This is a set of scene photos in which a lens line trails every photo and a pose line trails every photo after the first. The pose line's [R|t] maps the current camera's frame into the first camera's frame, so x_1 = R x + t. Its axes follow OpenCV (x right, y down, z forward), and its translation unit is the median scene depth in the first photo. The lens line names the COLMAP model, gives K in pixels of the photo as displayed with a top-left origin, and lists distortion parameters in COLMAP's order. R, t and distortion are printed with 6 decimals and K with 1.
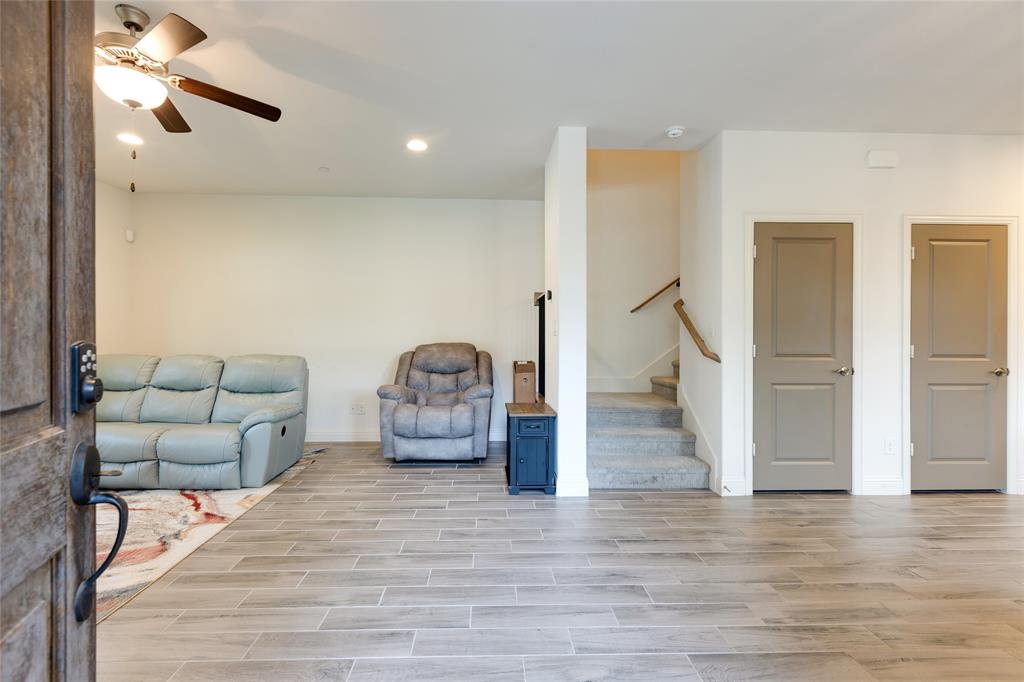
lens RADIAL K [[460.6, 0, 506.8], [0, 460.6, 338.6], [0, 0, 1]] dist [0.001959, -0.001099]
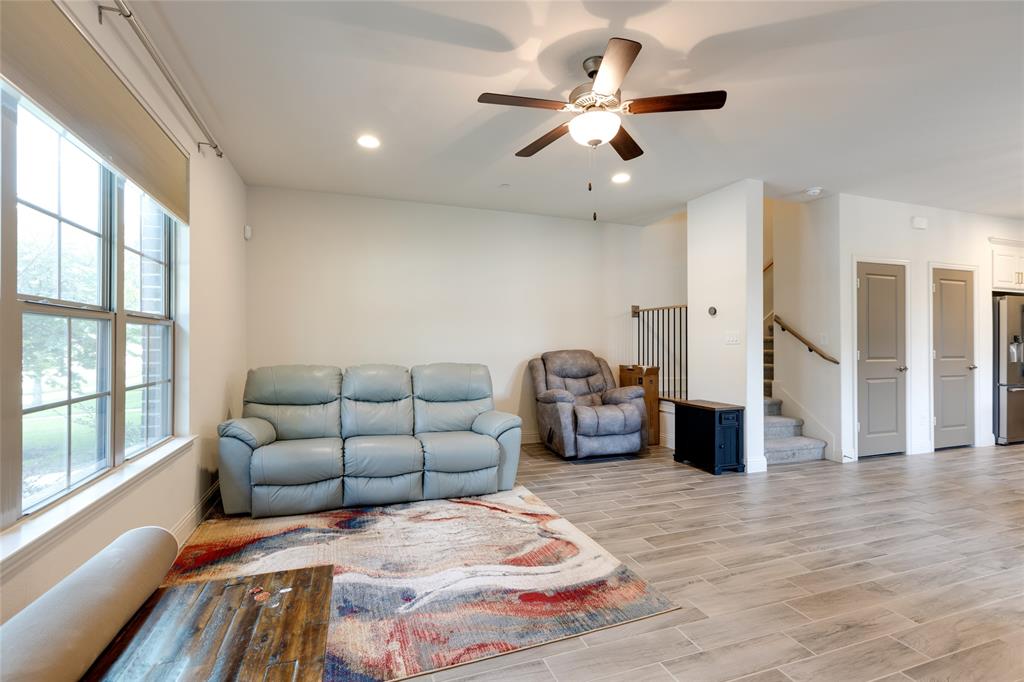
lens RADIAL K [[460.6, 0, 505.1], [0, 460.6, 340.3], [0, 0, 1]] dist [0.001959, -0.001099]
pose [[0.956009, -0.000558, 0.293338, -0.865463], [0.001856, 0.999990, -0.004147, -0.014092], [-0.293333, 0.004509, 0.956000, -0.005831]]
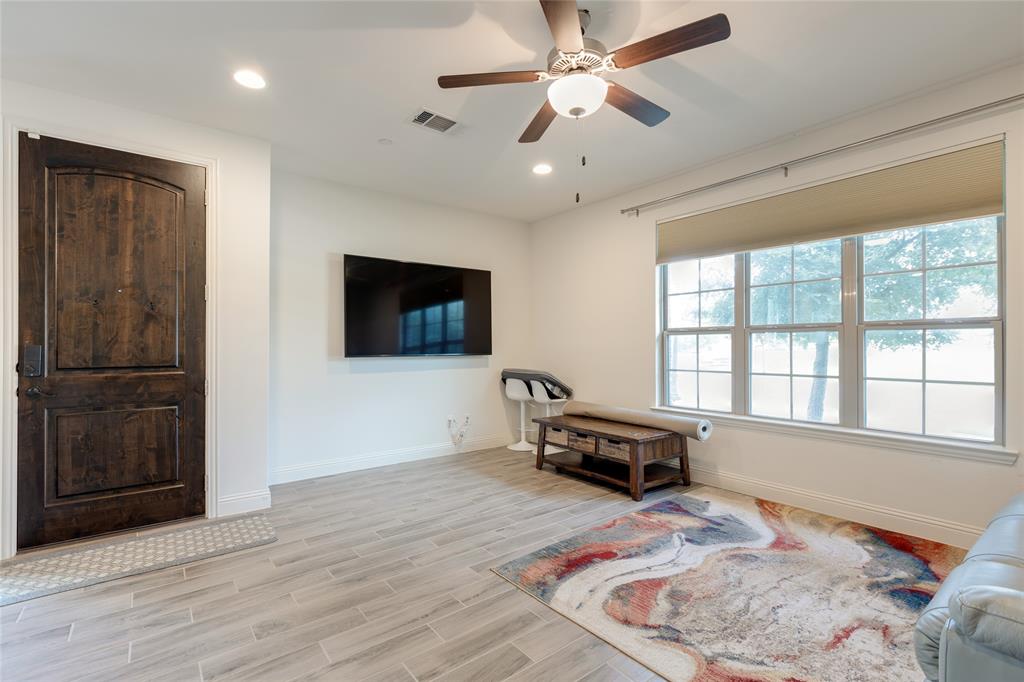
lens RADIAL K [[460.6, 0, 508.0], [0, 460.6, 346.6], [0, 0, 1]] dist [0.001959, -0.001099]
pose [[-0.814546, -0.001090, -0.580098, -0.084144], [-0.000624, 0.999999, -0.001003, -0.010496], [0.580099, -0.000455, -0.814546, 1.091807]]
